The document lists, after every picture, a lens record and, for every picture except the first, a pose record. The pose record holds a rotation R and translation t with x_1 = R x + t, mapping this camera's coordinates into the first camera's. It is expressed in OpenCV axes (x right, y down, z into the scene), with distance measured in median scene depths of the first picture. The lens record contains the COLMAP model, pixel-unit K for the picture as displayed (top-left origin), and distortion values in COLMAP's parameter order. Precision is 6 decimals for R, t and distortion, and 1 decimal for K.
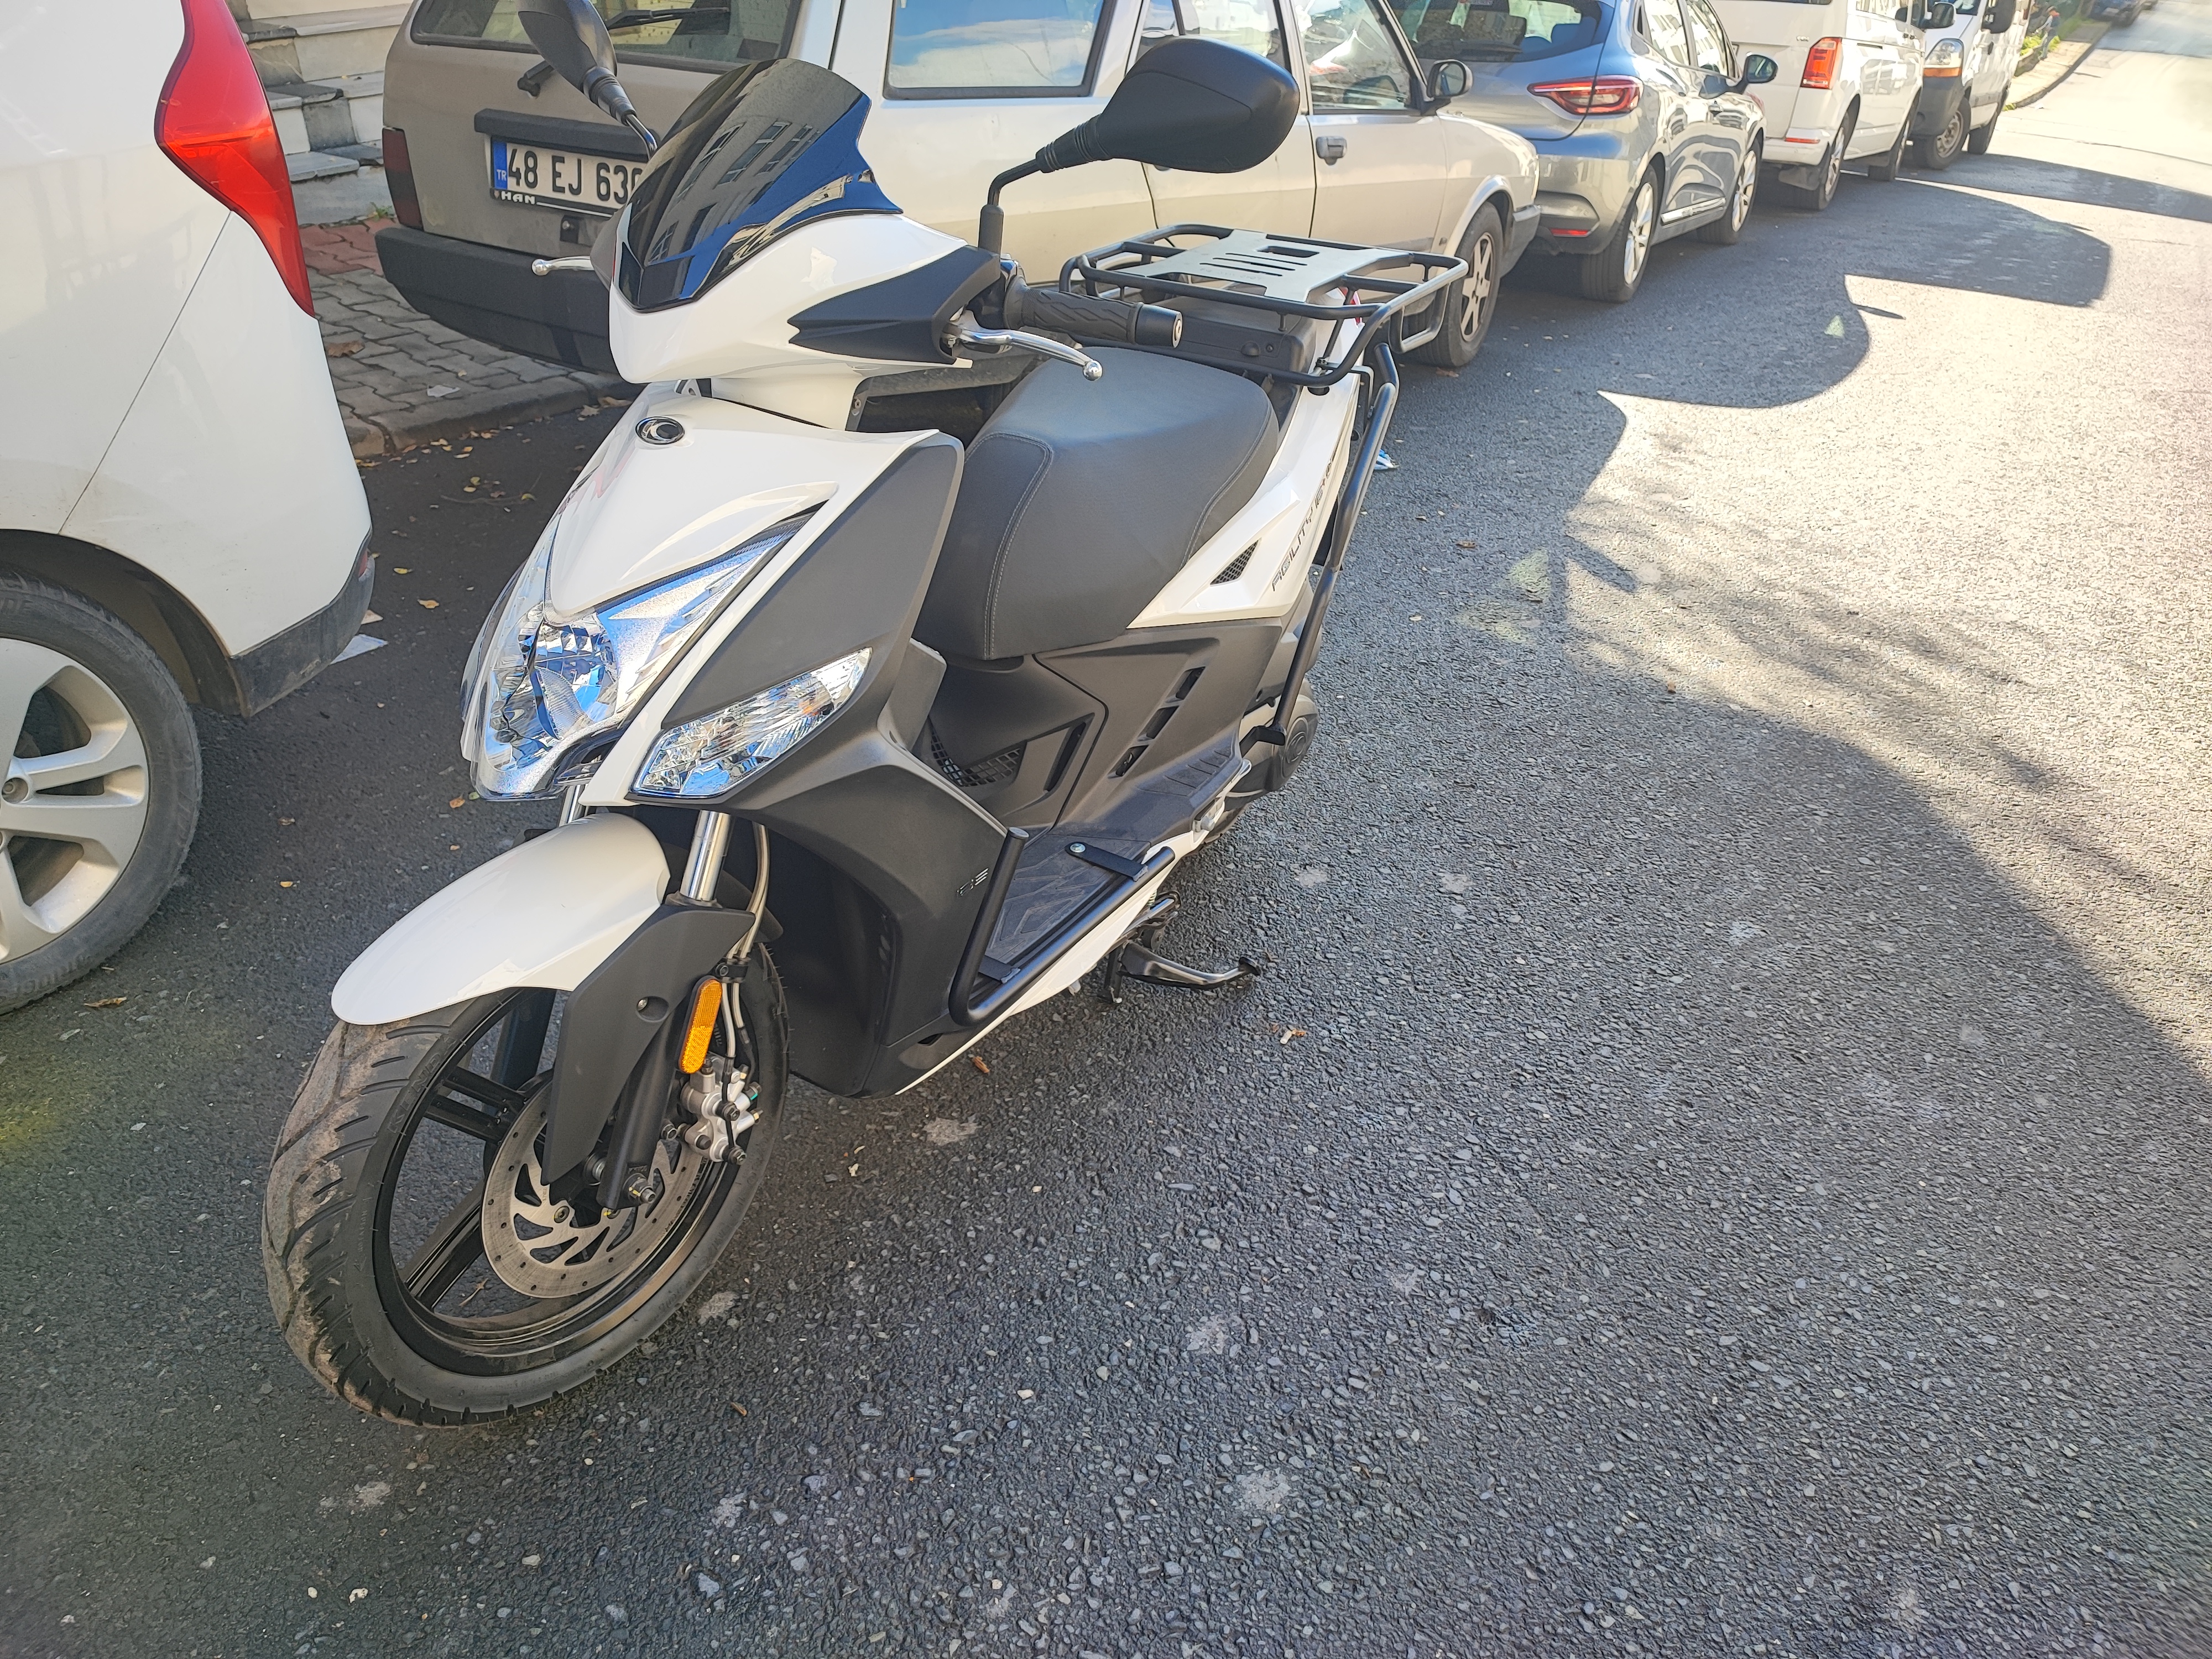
lens RADIAL K [[1611.8, 0, 1098.5], [0, 1611.8, 829.0], [0, 0, 1]] dist [0.045932, -0.057086]
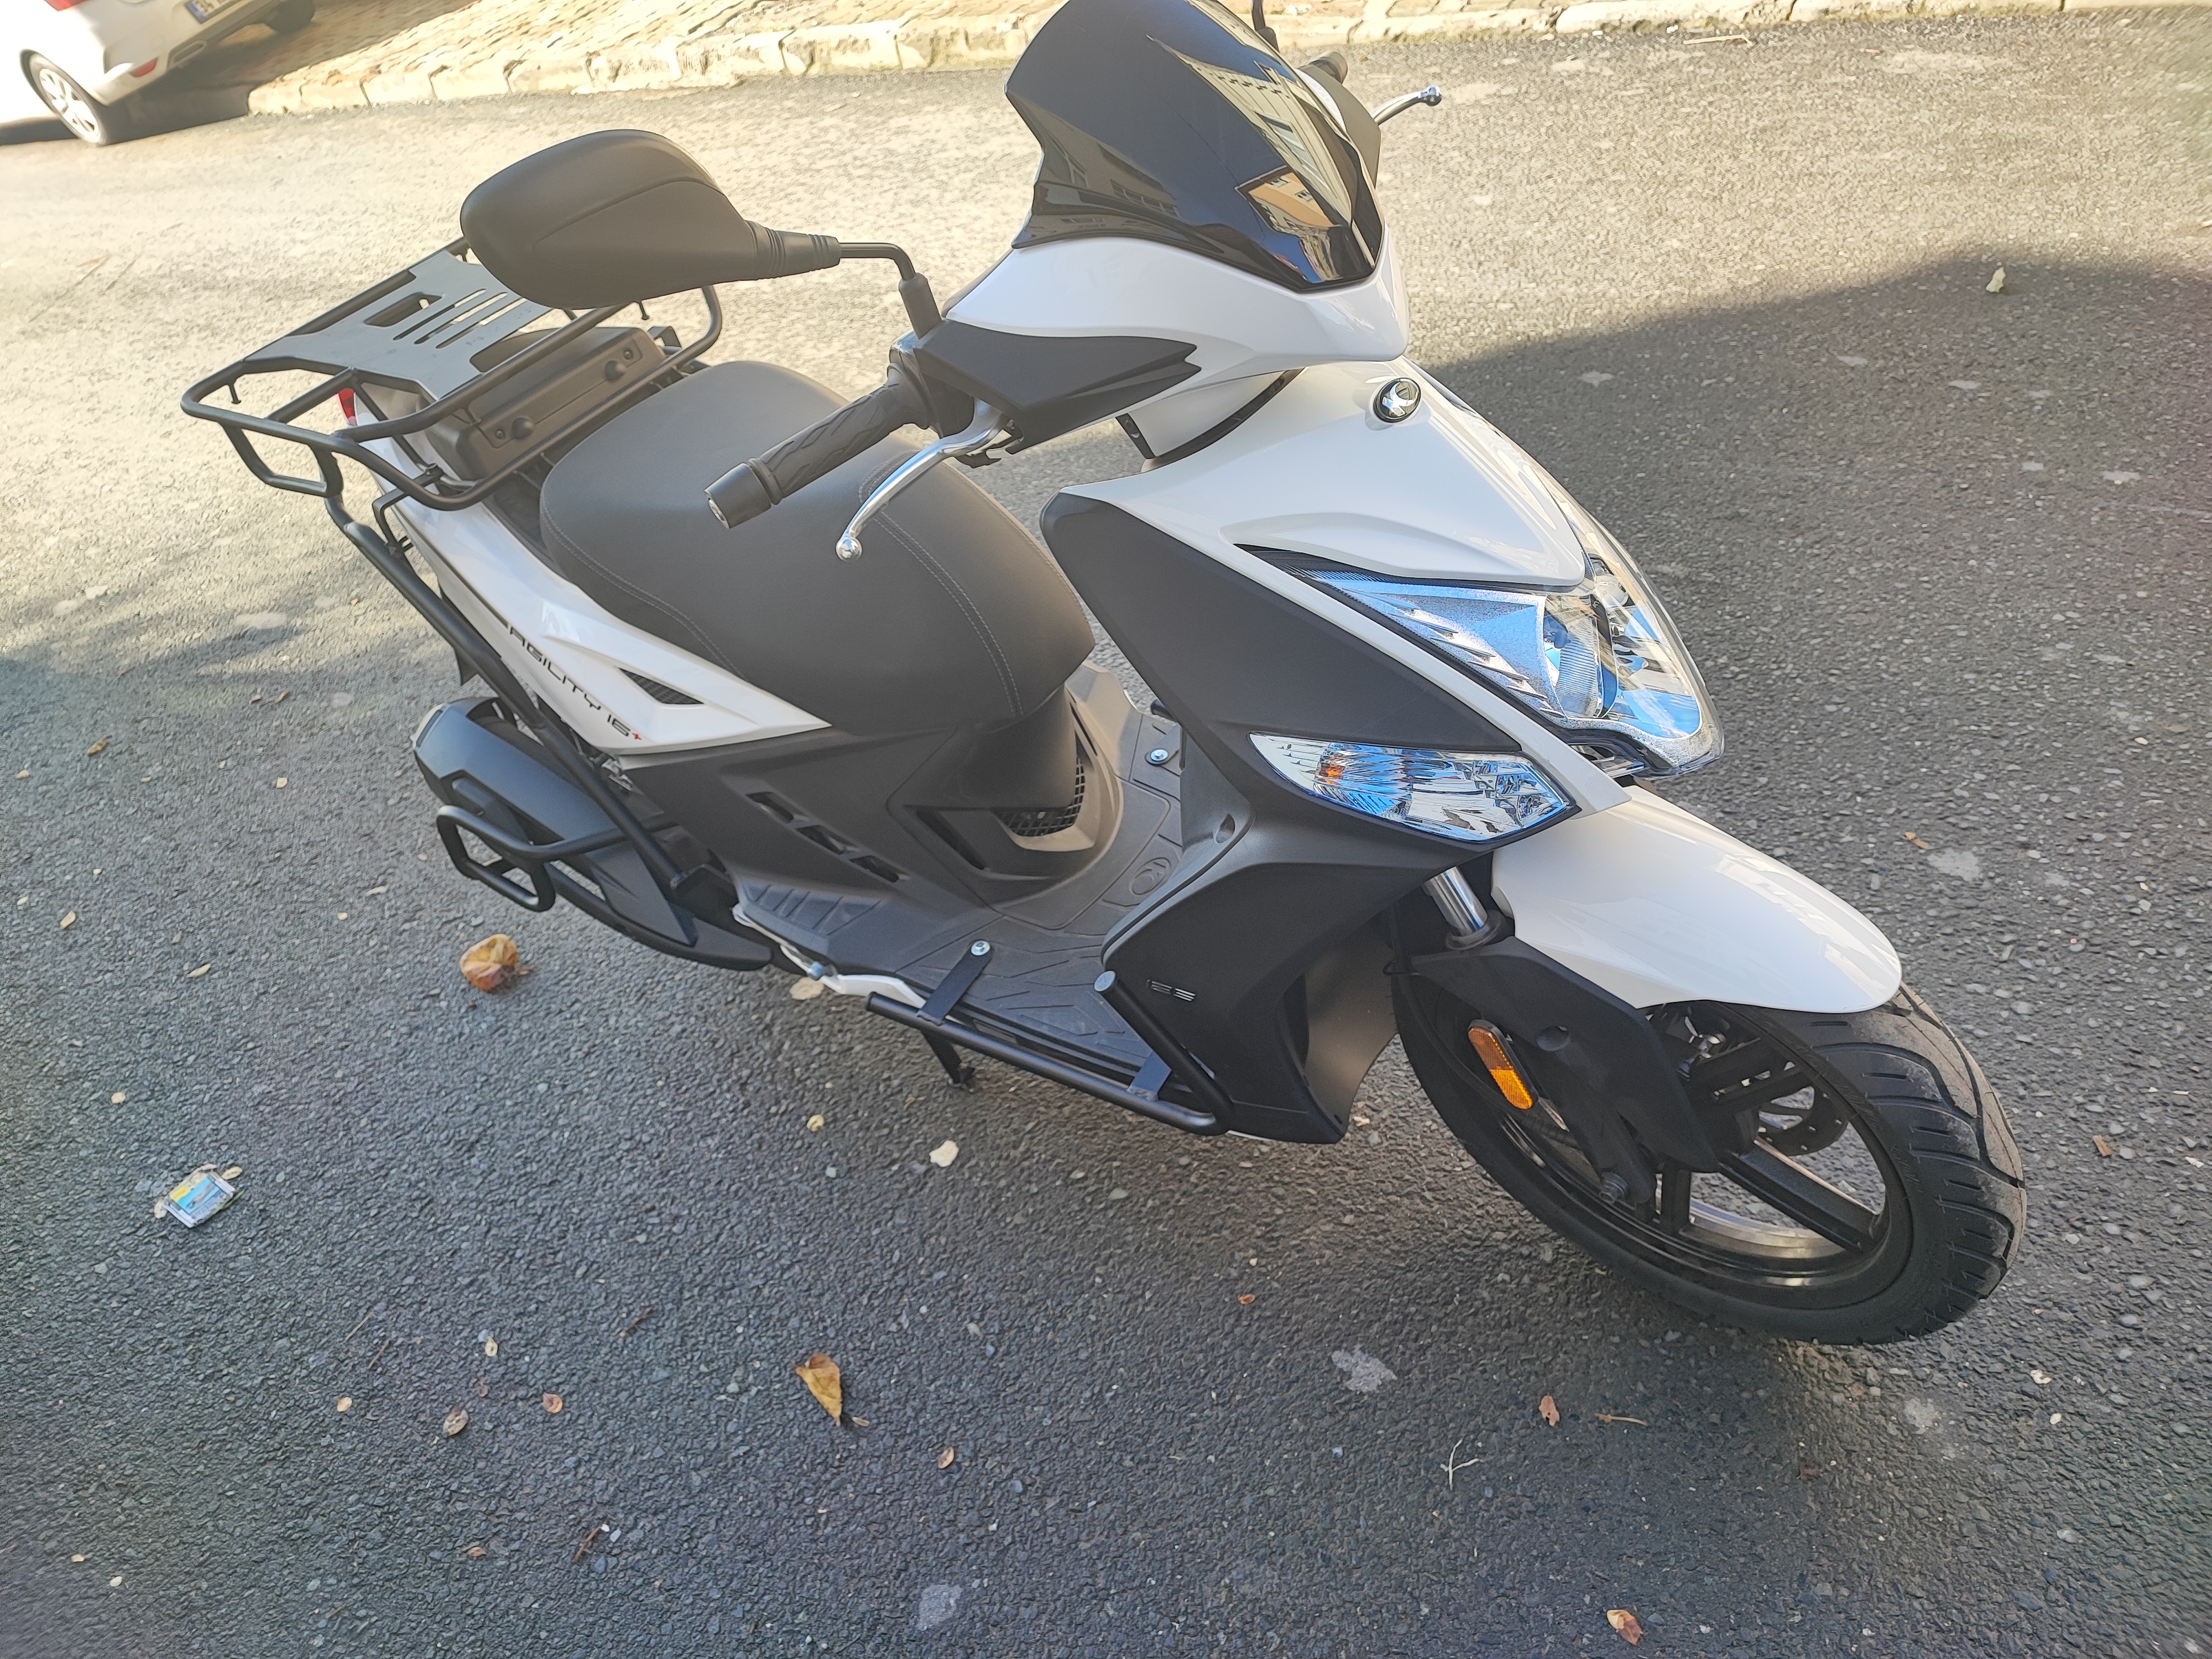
lens RADIAL K [[1611.8, 0, 1106.4], [0, 1611.8, 817.6], [0, 0, 1]] dist [0.045932, -0.057086]
pose [[0.069585, -0.685069, 0.725147, -0.682378], [0.671424, 0.569779, 0.473859, -0.409450], [-0.737799, 0.453908, 0.499620, 0.528287]]
